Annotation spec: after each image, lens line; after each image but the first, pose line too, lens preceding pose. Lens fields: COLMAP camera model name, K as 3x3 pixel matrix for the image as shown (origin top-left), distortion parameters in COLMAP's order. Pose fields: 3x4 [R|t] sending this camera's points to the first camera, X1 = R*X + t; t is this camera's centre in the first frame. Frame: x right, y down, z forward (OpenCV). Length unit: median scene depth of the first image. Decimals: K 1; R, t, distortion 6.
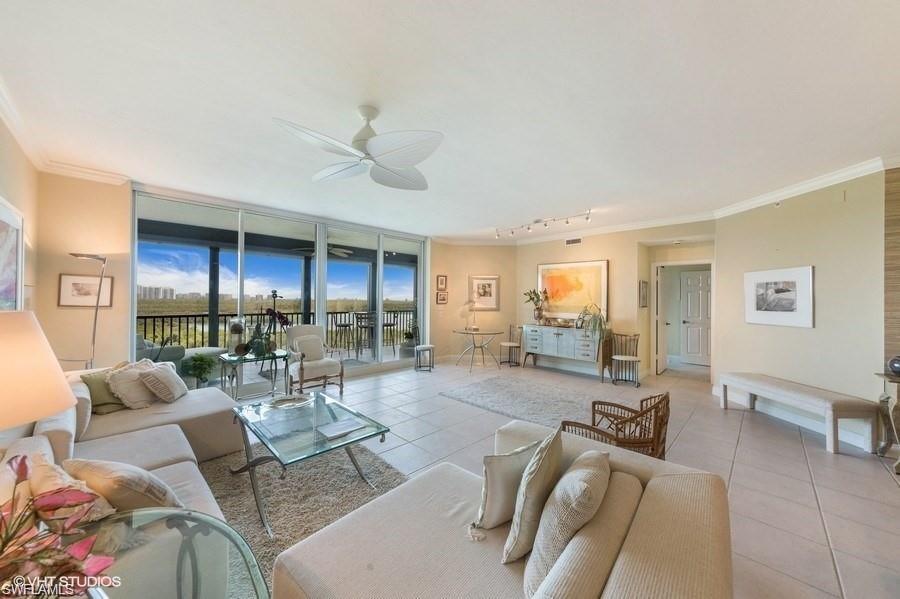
lens RADIAL K [[320.8, 0, 450.1], [0, 320.8, 298.6], [0, 0, 1]] dist [-0.003878, 0.001194]
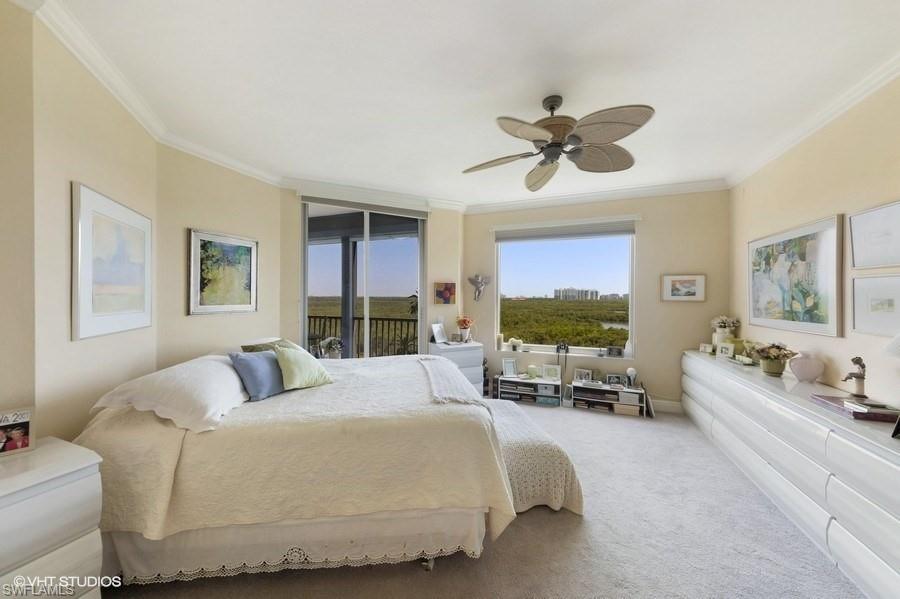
lens RADIAL K [[320.8, 0, 442.8], [0, 320.8, 296.9], [0, 0, 1]] dist [-0.003878, 0.001194]
pose [[0.391068, -0.007788, -0.920329, 0.092403], [0.001336, 0.999968, -0.007894, 0.004347], [0.920361, 0.001858, 0.391065, 0.897686]]
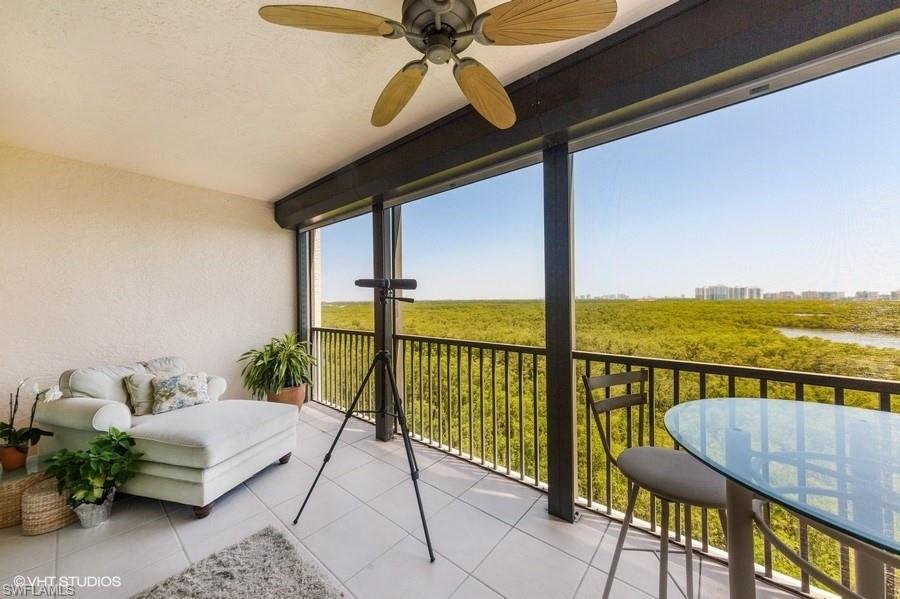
lens RADIAL K [[320.8, 0, 448.2], [0, 320.8, 300.6], [0, 0, 1]] dist [-0.003878, 0.001194]
pose [[0.082399, -0.008692, -0.996562, -0.396783], [0.014028, 0.999873, -0.007561, -0.004347], [0.996501, -0.013356, 0.082510, 0.842097]]
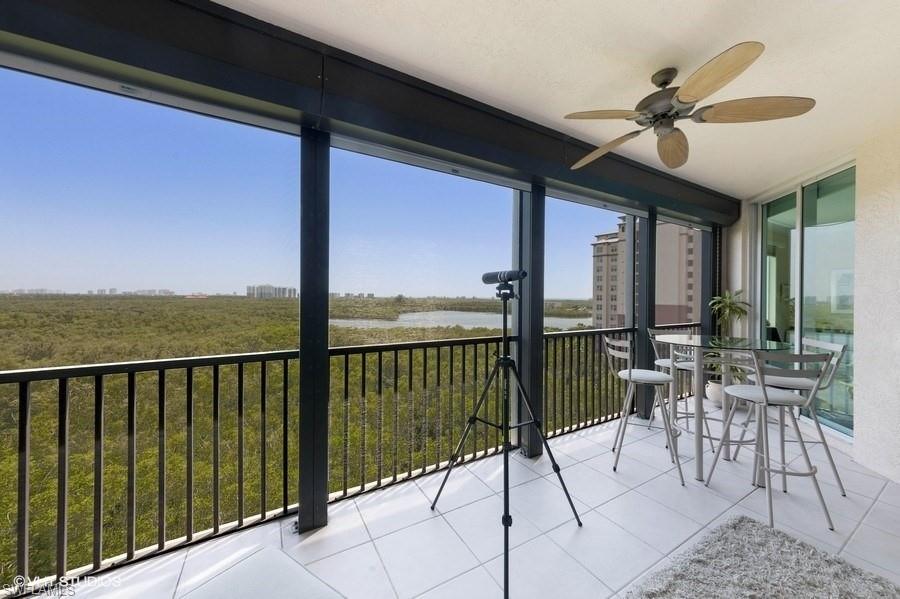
lens RADIAL K [[320.8, 0, 452.4], [0, 320.8, 306.8], [0, 0, 1]] dist [-0.003878, 0.001194]
pose [[0.966566, 0.006268, -0.256340, -0.516208], [0.001878, 0.999501, 0.031521, -0.005312], [0.256410, -0.030948, 0.966072, 0.715824]]
